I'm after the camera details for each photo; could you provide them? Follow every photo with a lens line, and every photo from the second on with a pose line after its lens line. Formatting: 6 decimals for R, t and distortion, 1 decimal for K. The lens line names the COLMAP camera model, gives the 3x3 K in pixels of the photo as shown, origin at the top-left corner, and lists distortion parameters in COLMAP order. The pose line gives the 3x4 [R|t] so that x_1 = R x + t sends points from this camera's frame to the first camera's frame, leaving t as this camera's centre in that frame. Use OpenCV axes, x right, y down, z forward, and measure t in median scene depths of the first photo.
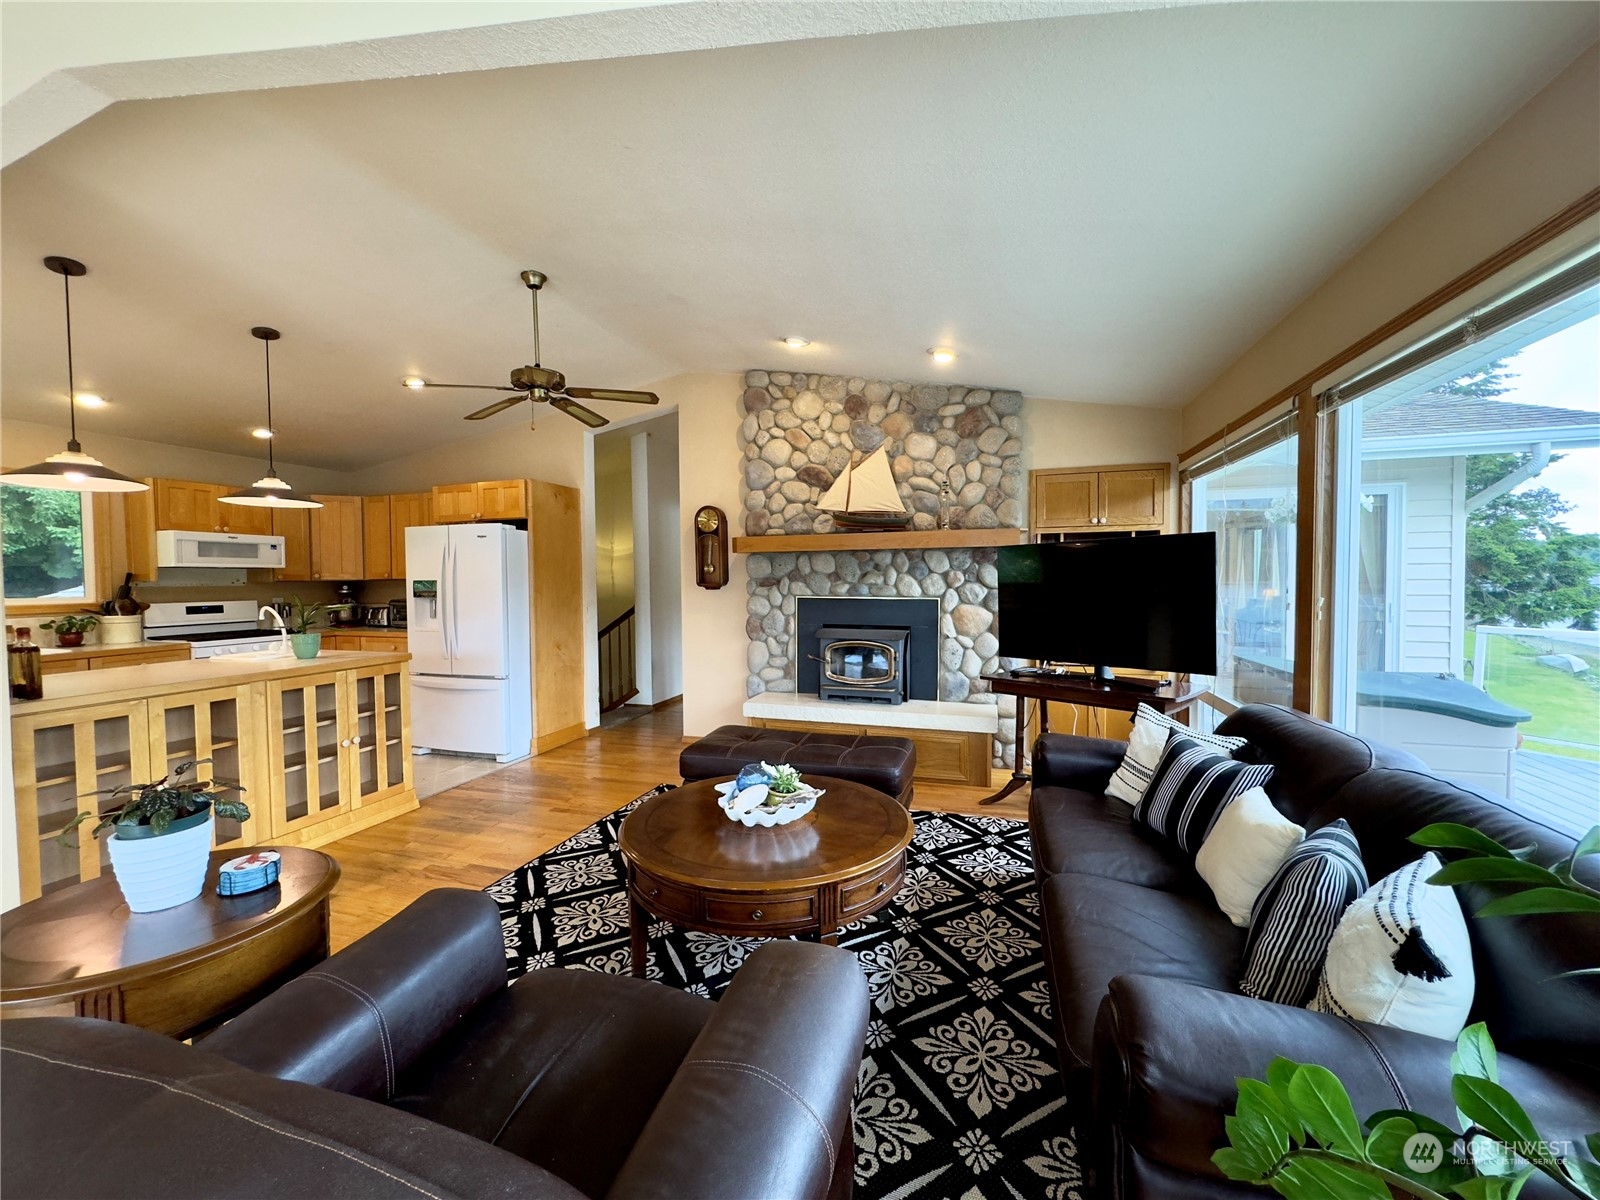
lens RADIAL K [[638.6, 0, 797.6], [0, 638.6, 599.5], [0, 0, 1]] dist [-0.003301, 0.000263]
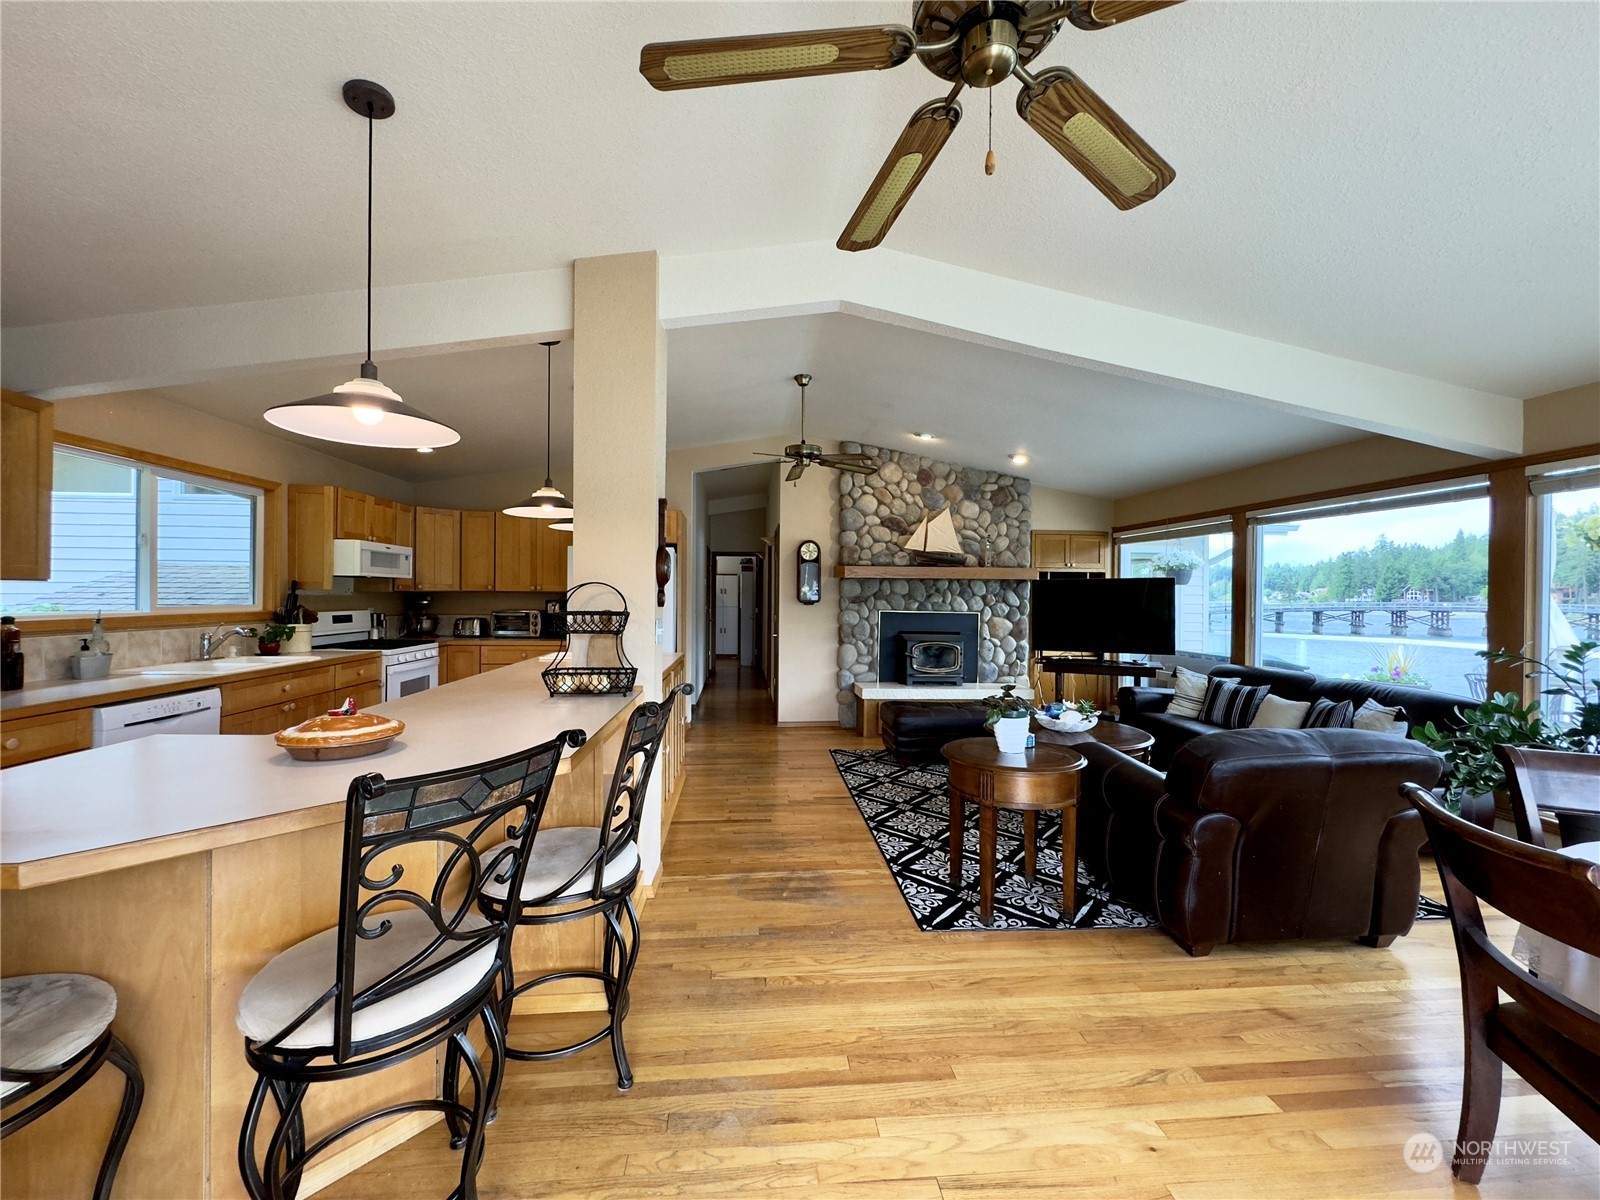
lens RADIAL K [[638.6, 0, 798.9], [0, 638.6, 599.8], [0, 0, 1]] dist [-0.003301, 0.000263]
pose [[0.924504, 0.015532, 0.380855, -0.721432], [-0.005895, 0.999633, -0.026457, 0.009305], [-0.381126, 0.022215, 0.924256, -0.204025]]
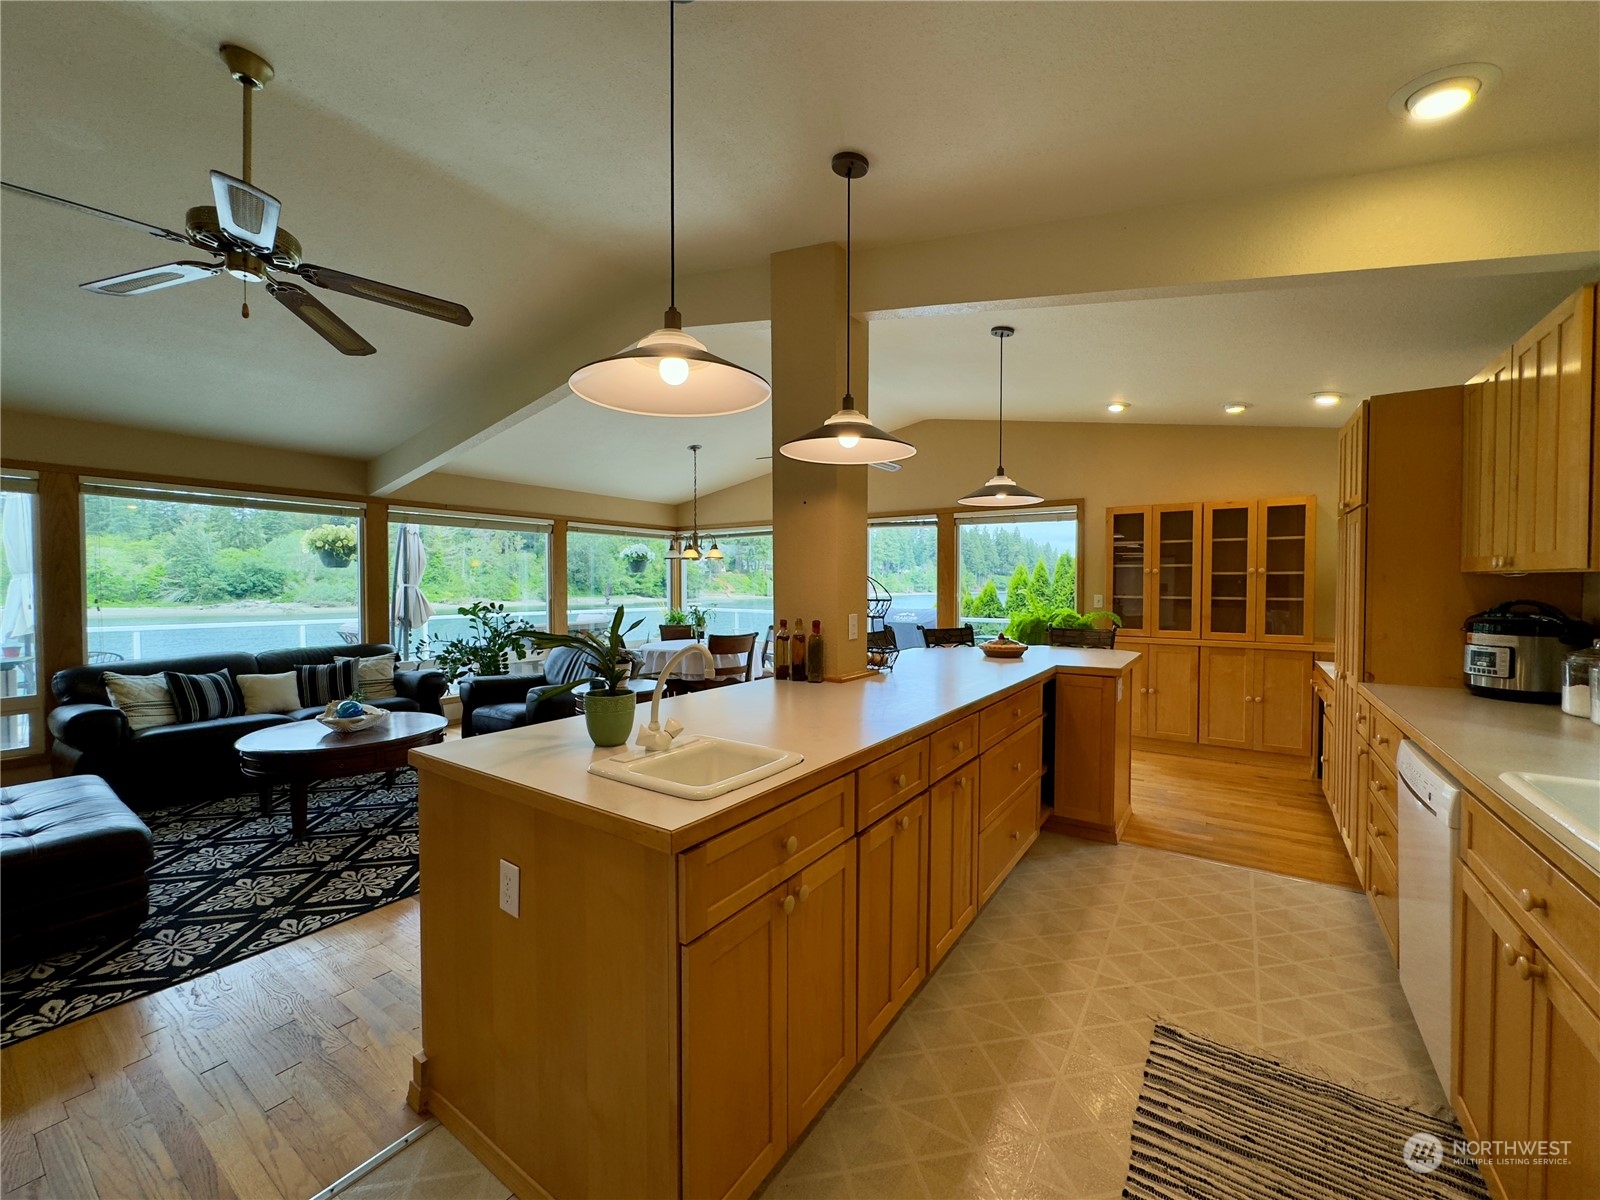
lens RADIAL K [[638.6, 0, 797.3], [0, 638.6, 591.5], [0, 0, 1]] dist [-0.003301, 0.000263]
pose [[-0.954472, 0.006889, 0.298220, -0.815947], [0.020021, 0.998958, 0.041002, -0.030485], [-0.297627, 0.045106, -0.953616, 1.096145]]
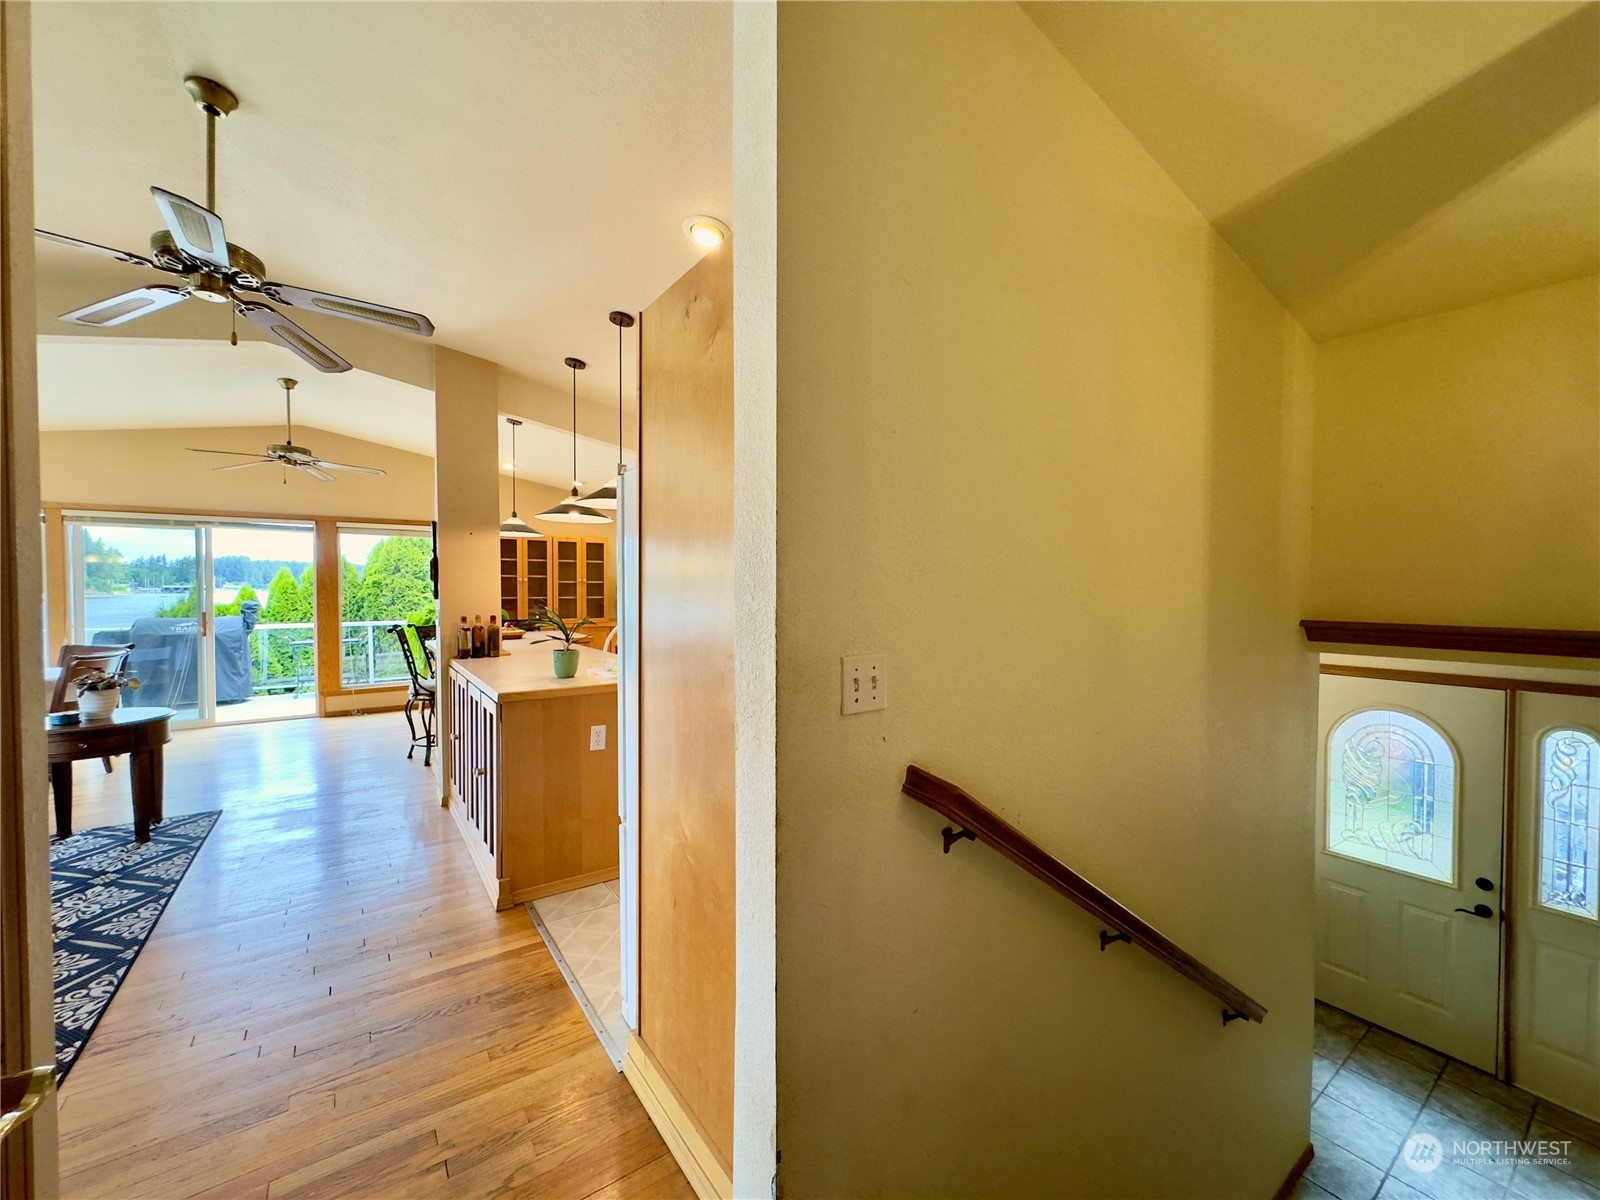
lens RADIAL K [[638.6, 0, 801.5], [0, 638.6, 597.3], [0, 0, 1]] dist [-0.003301, 0.000263]
pose [[-0.605748, 0.025291, -0.795254, -0.204144], [-0.020206, 0.998683, 0.047152, -0.054803], [0.795400, 0.044631, -0.604440, 1.402903]]
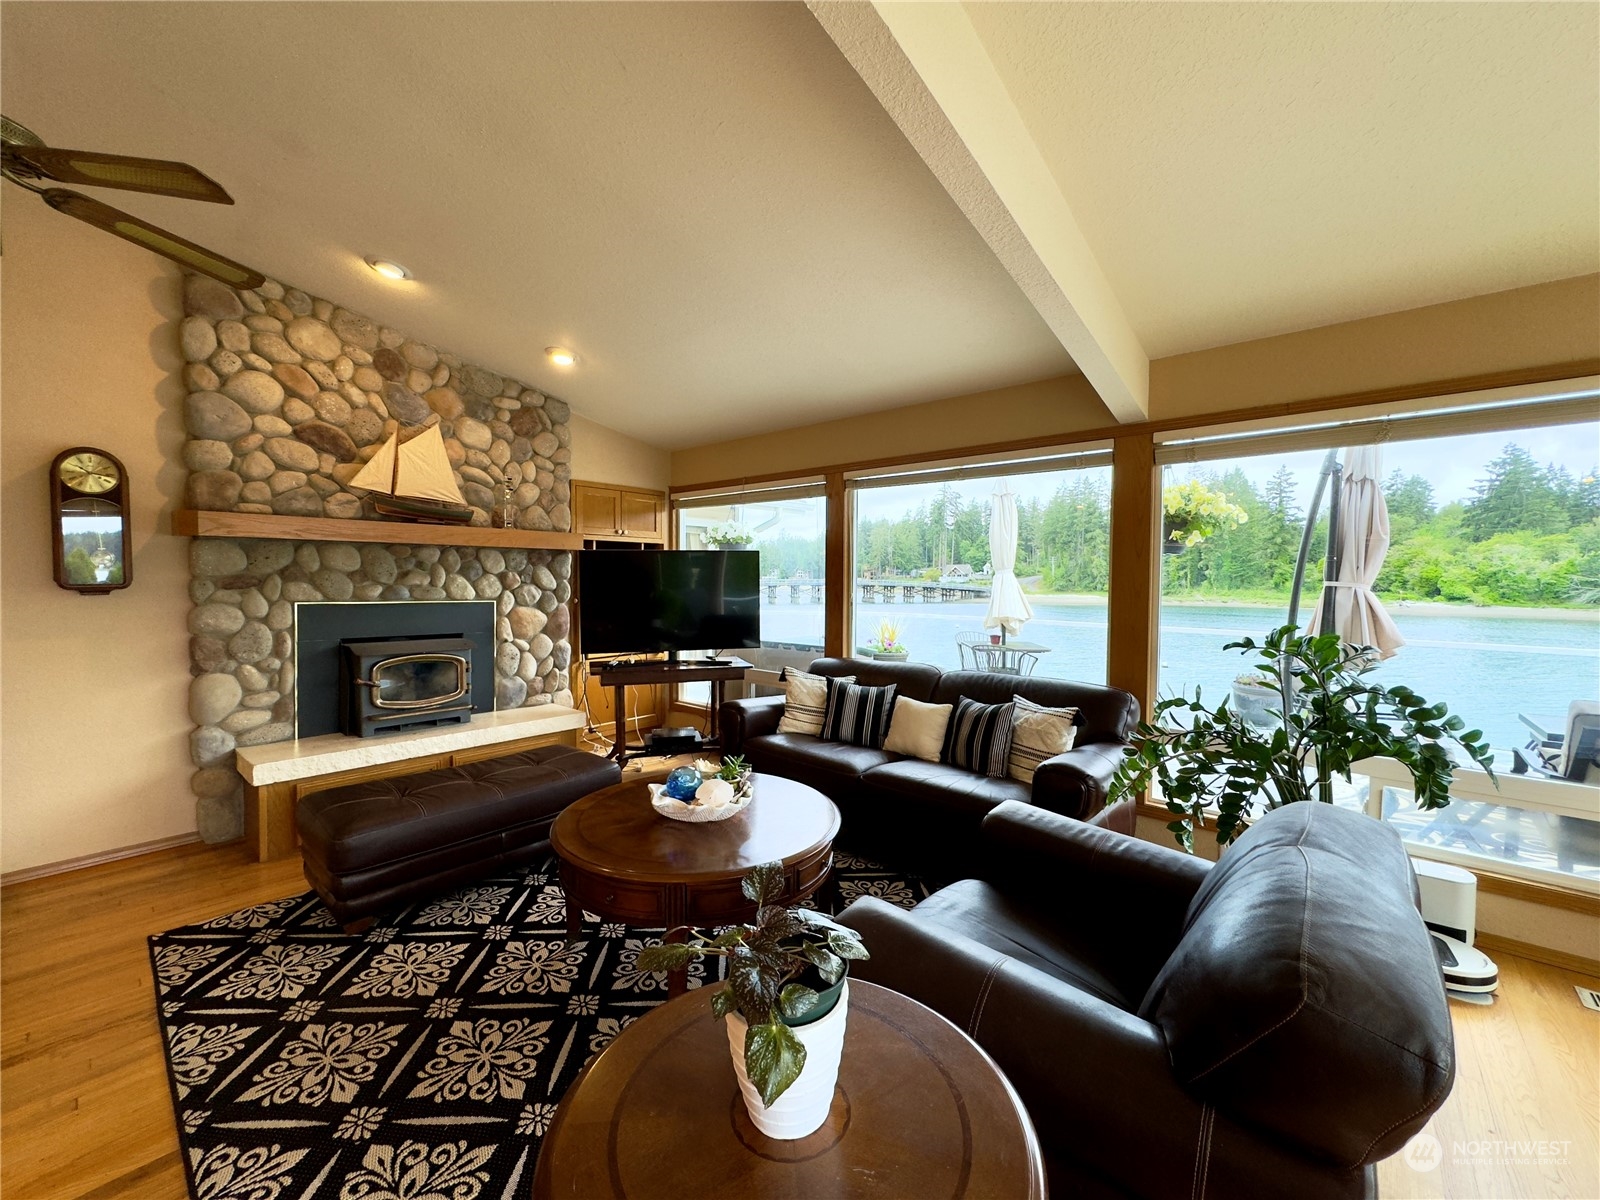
lens RADIAL K [[638.6, 0, 797.4], [0, 638.6, 599.3], [0, 0, 1]] dist [-0.003301, 0.000263]
pose [[0.402481, -0.018625, 0.915239, -0.452078], [0.019676, 0.999738, 0.011692, -0.006377], [-0.915217, 0.013302, 0.402742, 0.217352]]
